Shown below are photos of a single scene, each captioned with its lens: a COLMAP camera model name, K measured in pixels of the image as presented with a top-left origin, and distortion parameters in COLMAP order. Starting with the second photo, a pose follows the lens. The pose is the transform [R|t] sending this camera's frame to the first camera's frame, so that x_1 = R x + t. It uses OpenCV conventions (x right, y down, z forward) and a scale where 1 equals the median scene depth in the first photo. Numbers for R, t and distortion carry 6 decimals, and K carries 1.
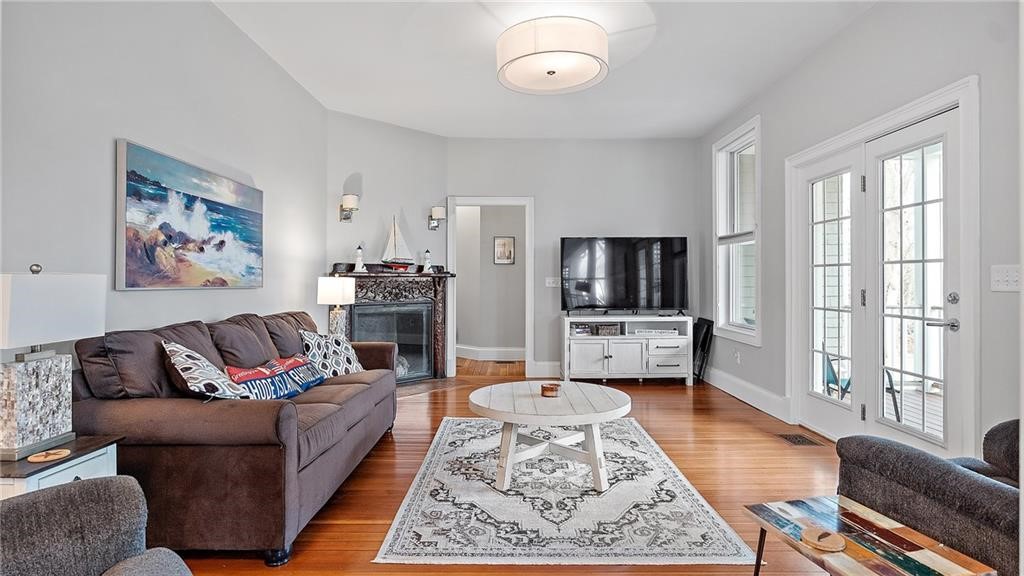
lens RADIAL K [[529.7, 0, 507.7], [0, 529.7, 282.9], [0, 0, 1]] dist [-0.000247, 0.000049]
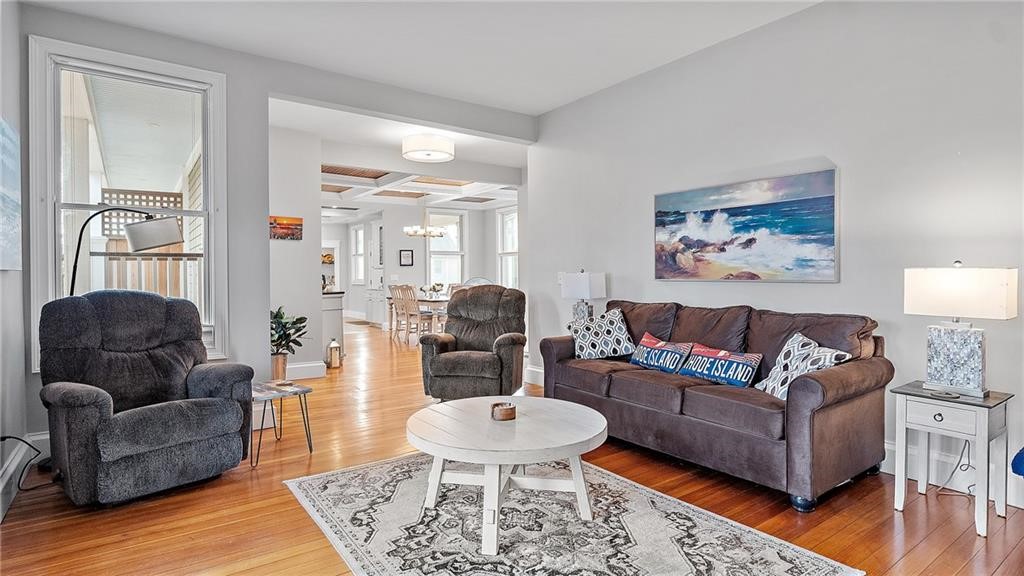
lens RADIAL K [[529.7, 0, 508.1], [0, 529.7, 283.9], [0, 0, 1]] dist [-0.000247, 0.000049]
pose [[-0.809094, 0.013682, -0.587520, 0.615245], [0.002634, 0.999803, 0.019656, -0.009062], [0.587673, 0.014356, -0.808971, 1.853319]]
